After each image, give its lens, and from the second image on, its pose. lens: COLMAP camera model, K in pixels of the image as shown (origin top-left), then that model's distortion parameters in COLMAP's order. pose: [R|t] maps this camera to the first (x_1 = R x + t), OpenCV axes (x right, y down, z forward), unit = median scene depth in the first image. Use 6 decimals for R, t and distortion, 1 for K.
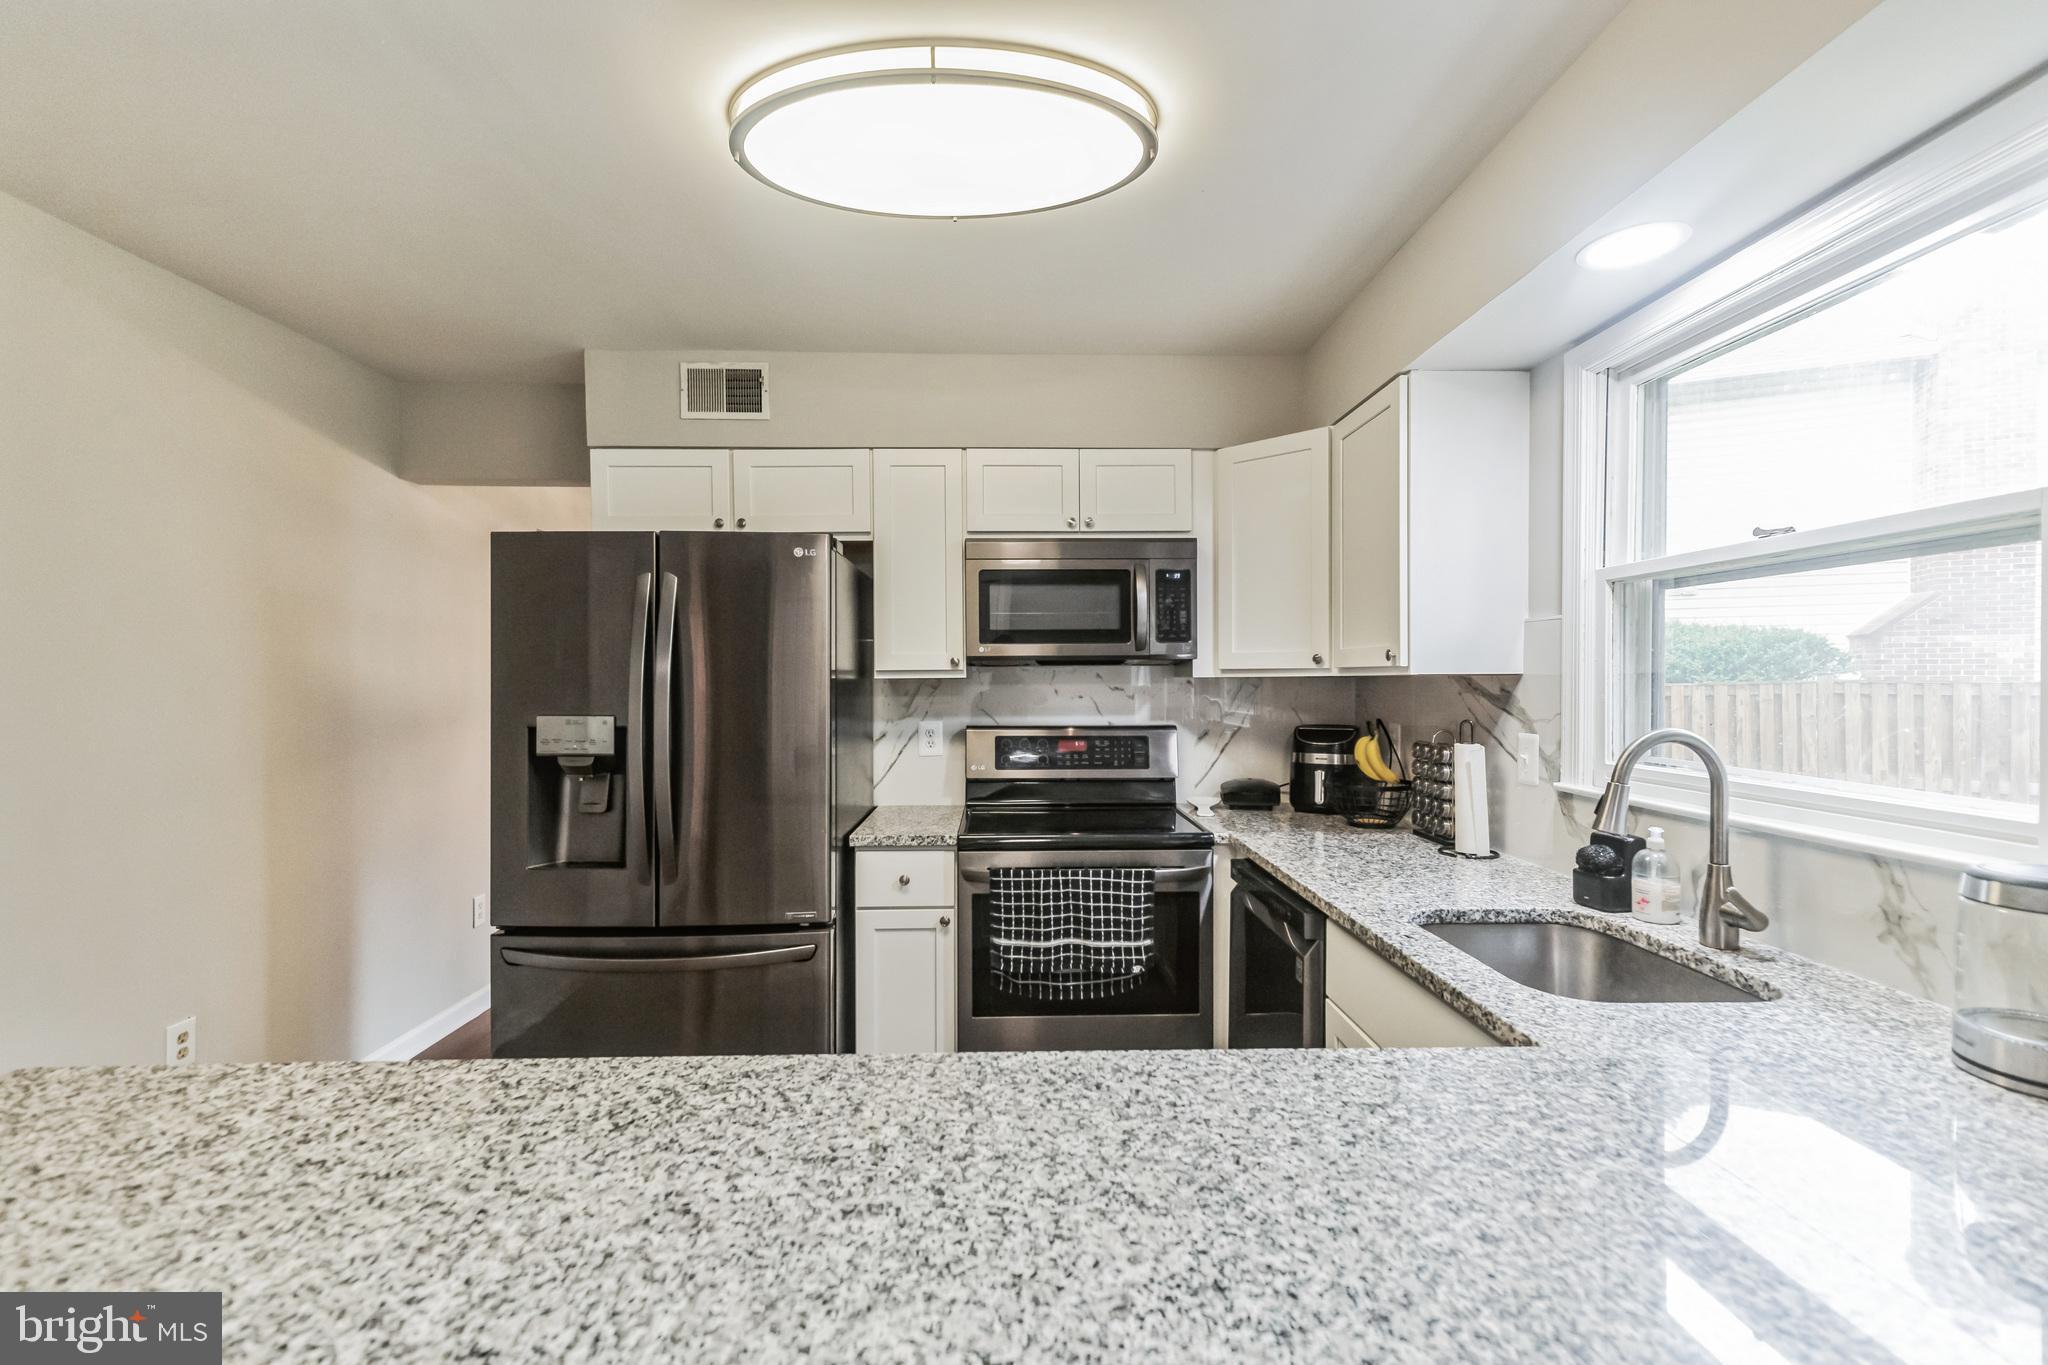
lens RADIAL K [[877.5, 0, 1013.6], [0, 877.5, 689.6], [0, 0, 1]] dist [0.007115, 0.000543]
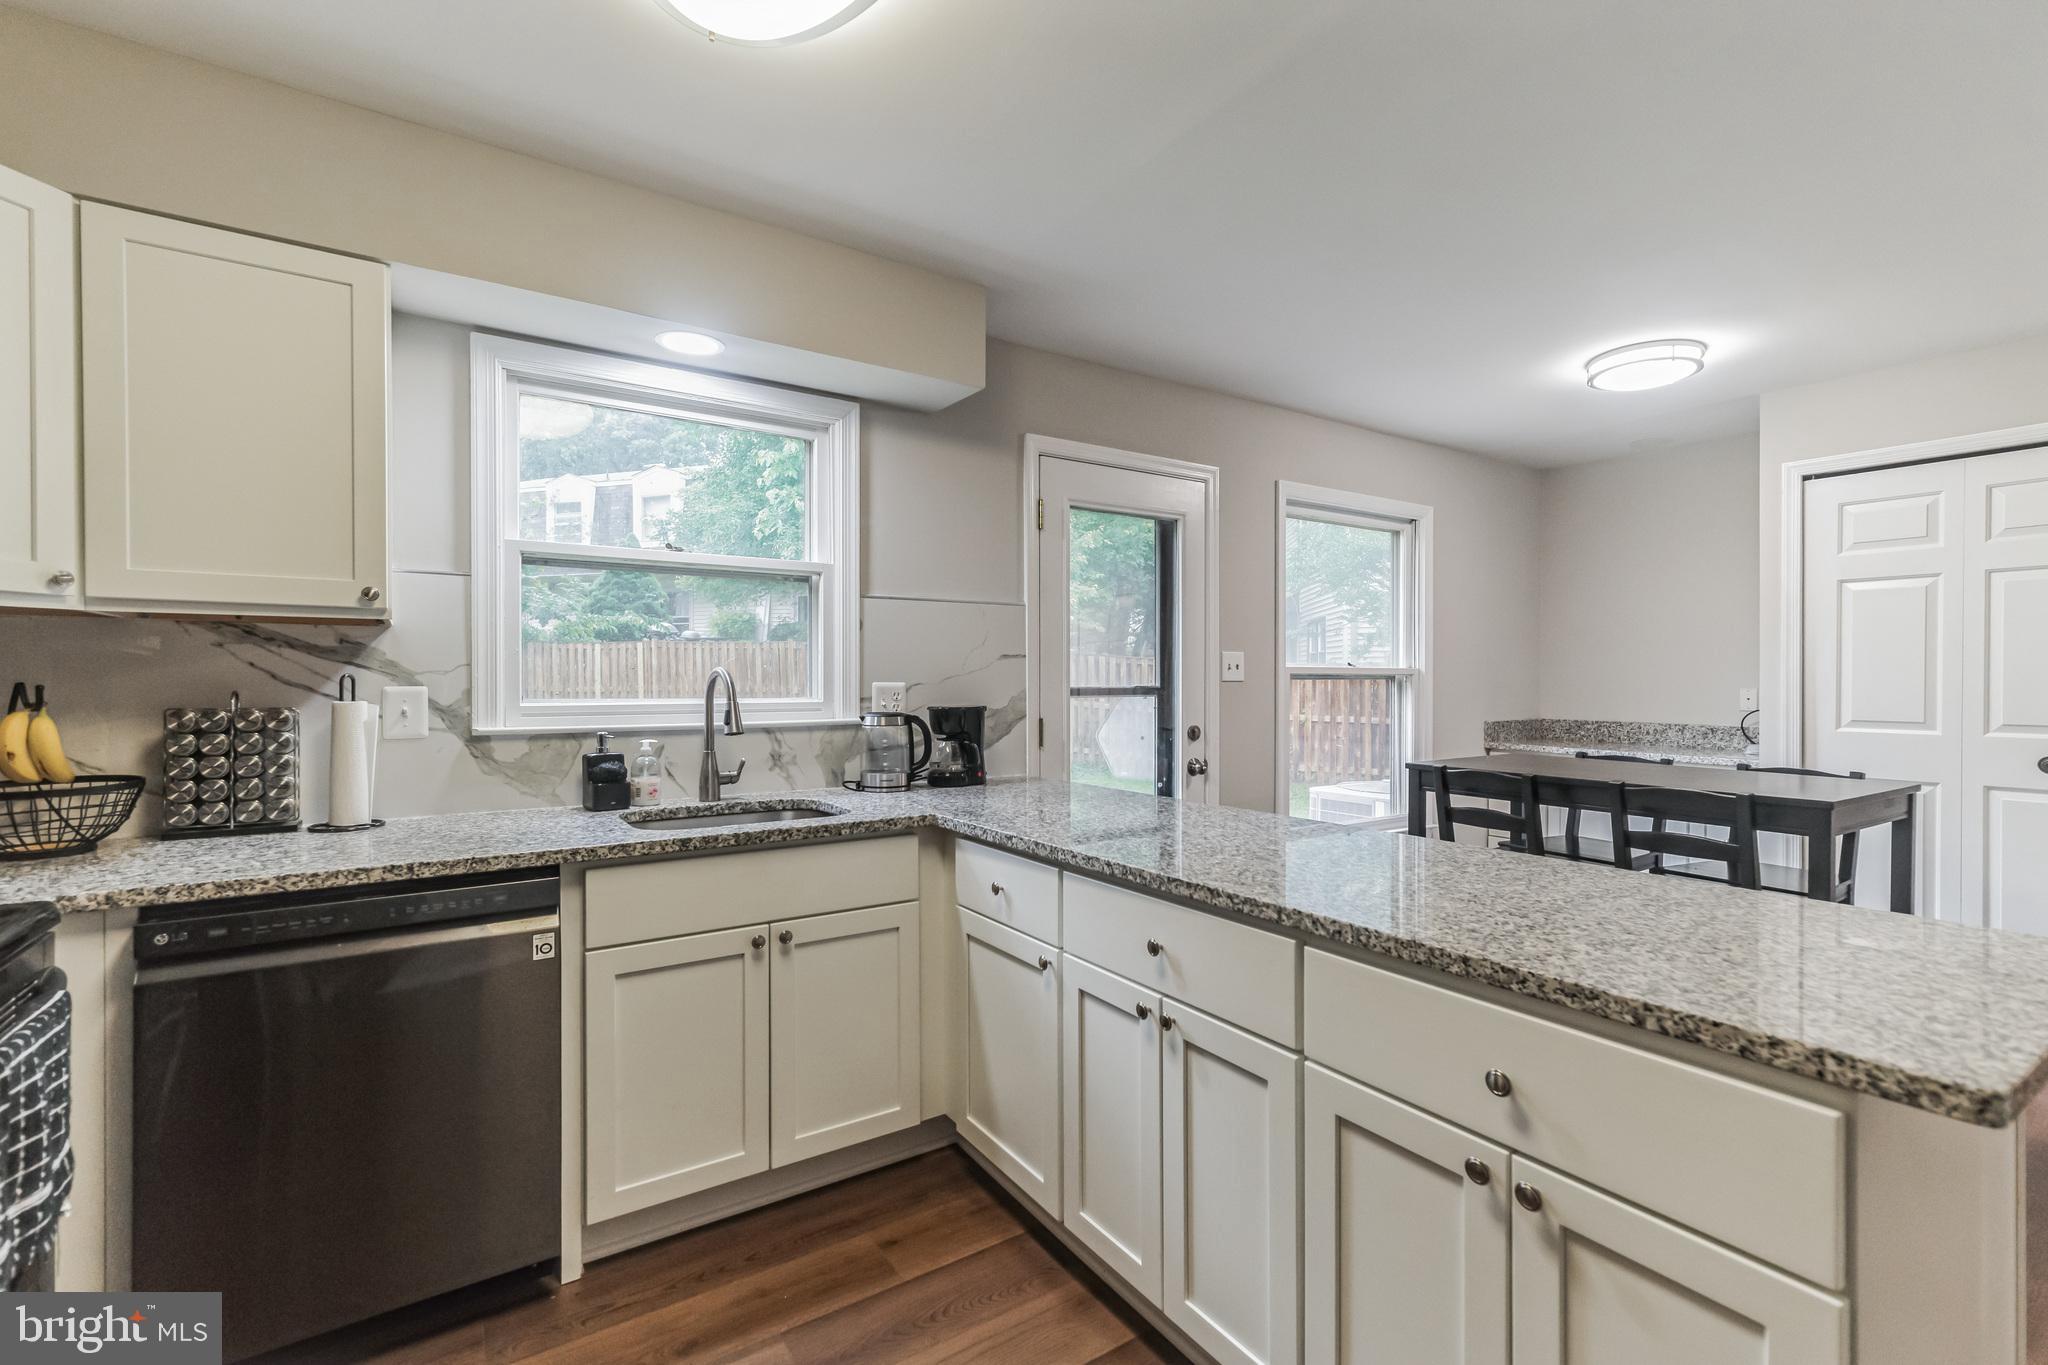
lens RADIAL K [[877.5, 0, 1015.4], [0, 877.5, 680.2], [0, 0, 1]] dist [0.007115, 0.000543]
pose [[-0.520024, -0.001451, 0.854151, -1.030619], [0.007070, 0.999957, 0.006003, 0.071207], [-0.854123, 0.009160, -0.519991, 1.587189]]
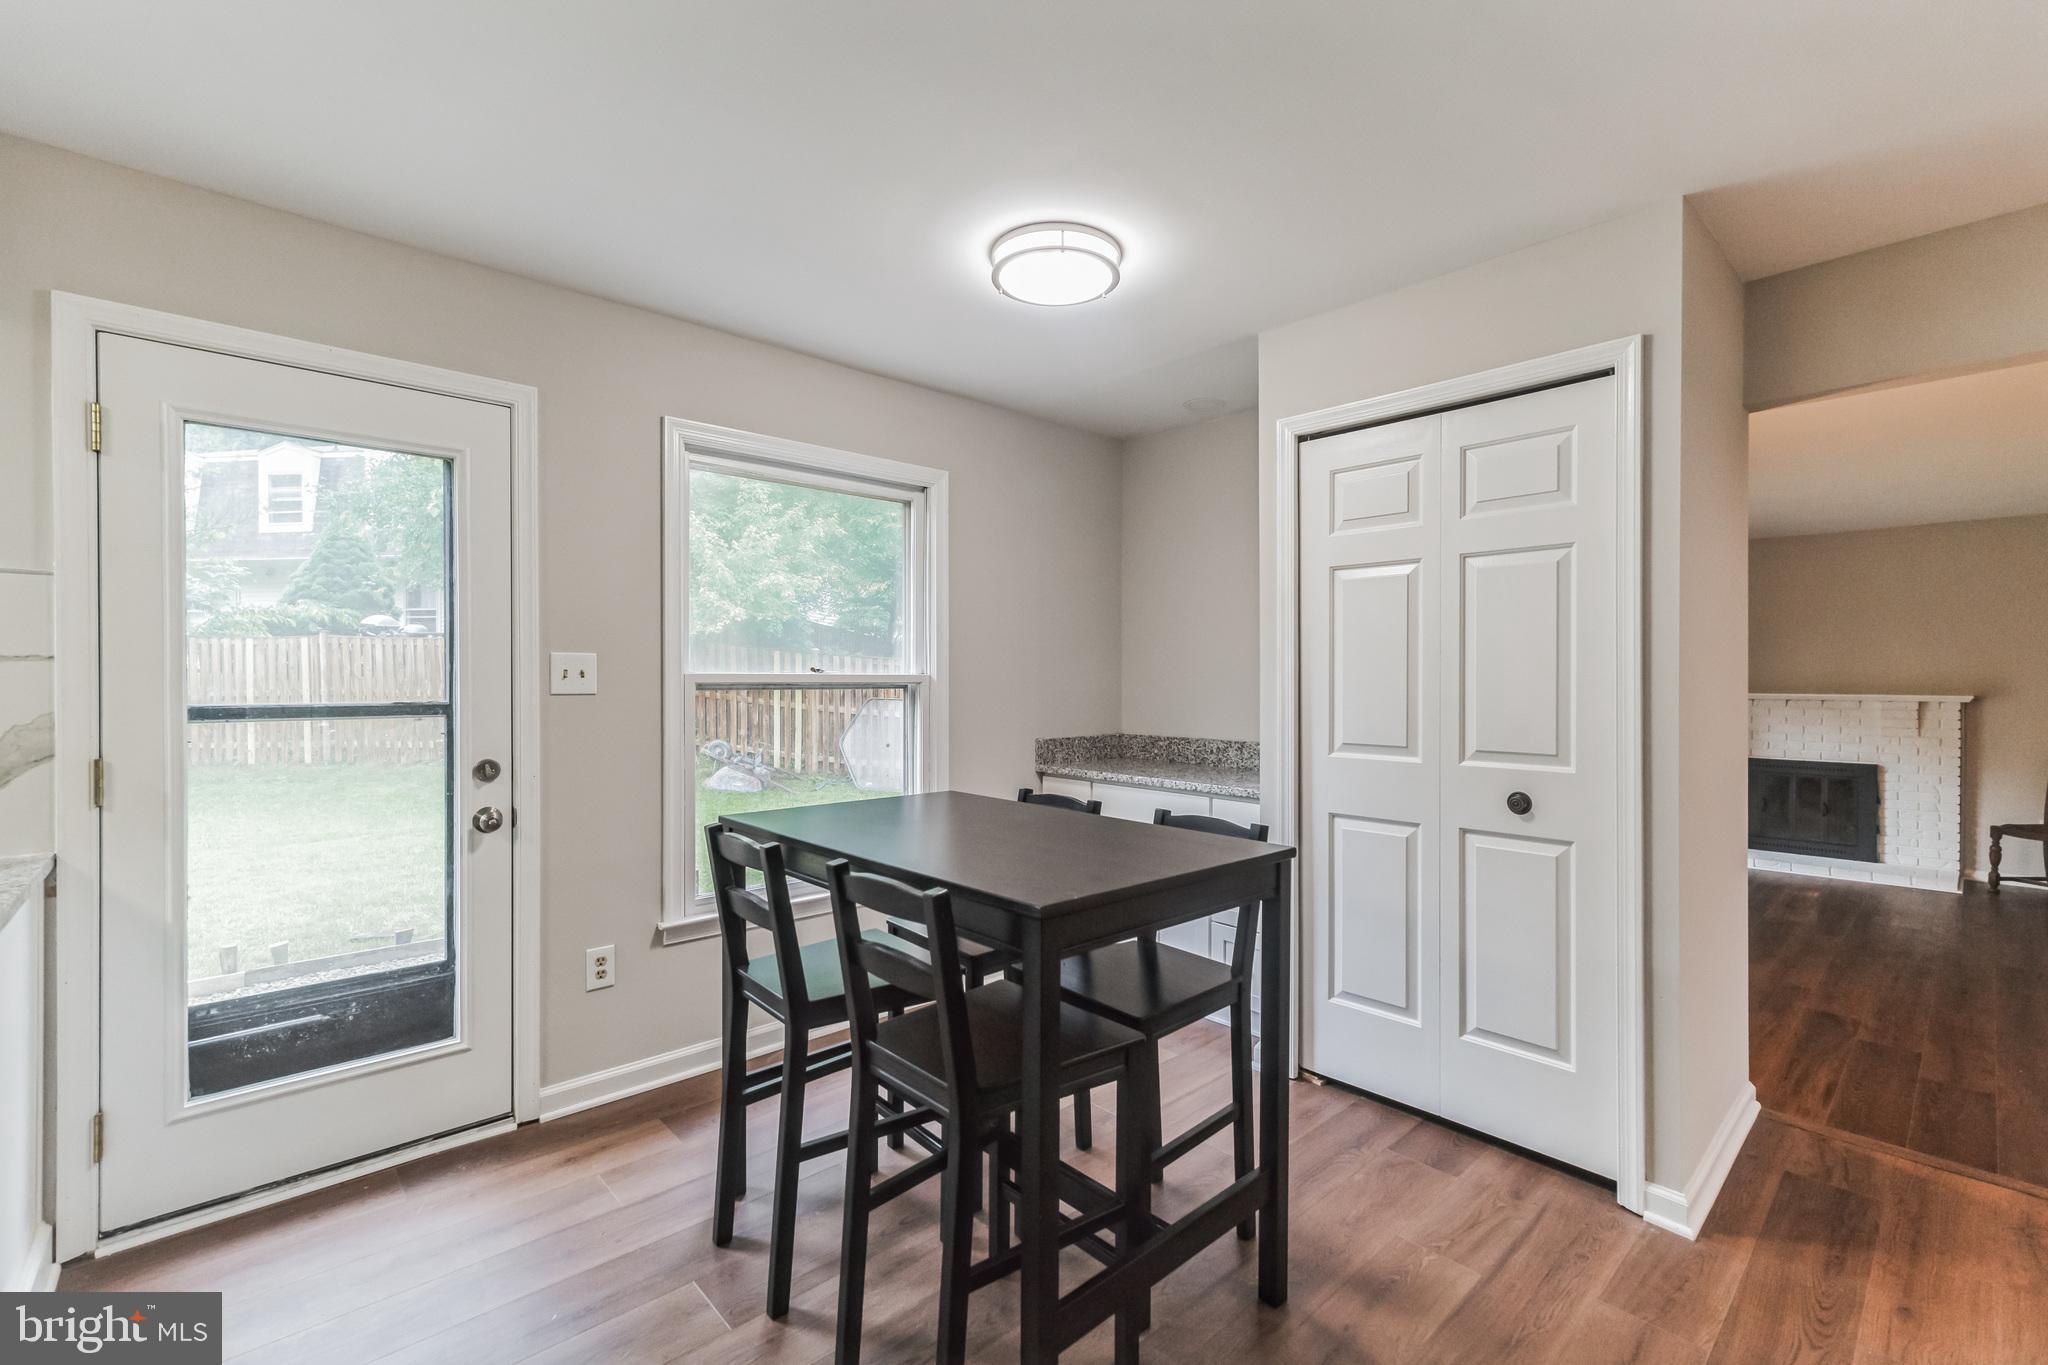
lens RADIAL K [[877.5, 0, 1020.5], [0, 877.5, 675.5], [0, 0, 1]] dist [0.007115, 0.000543]
pose [[-0.652322, 0.002506, 0.757938, -1.151241], [0.005823, 0.999982, 0.001705, 0.057073], [-0.757920, 0.005526, -0.652324, 0.104663]]
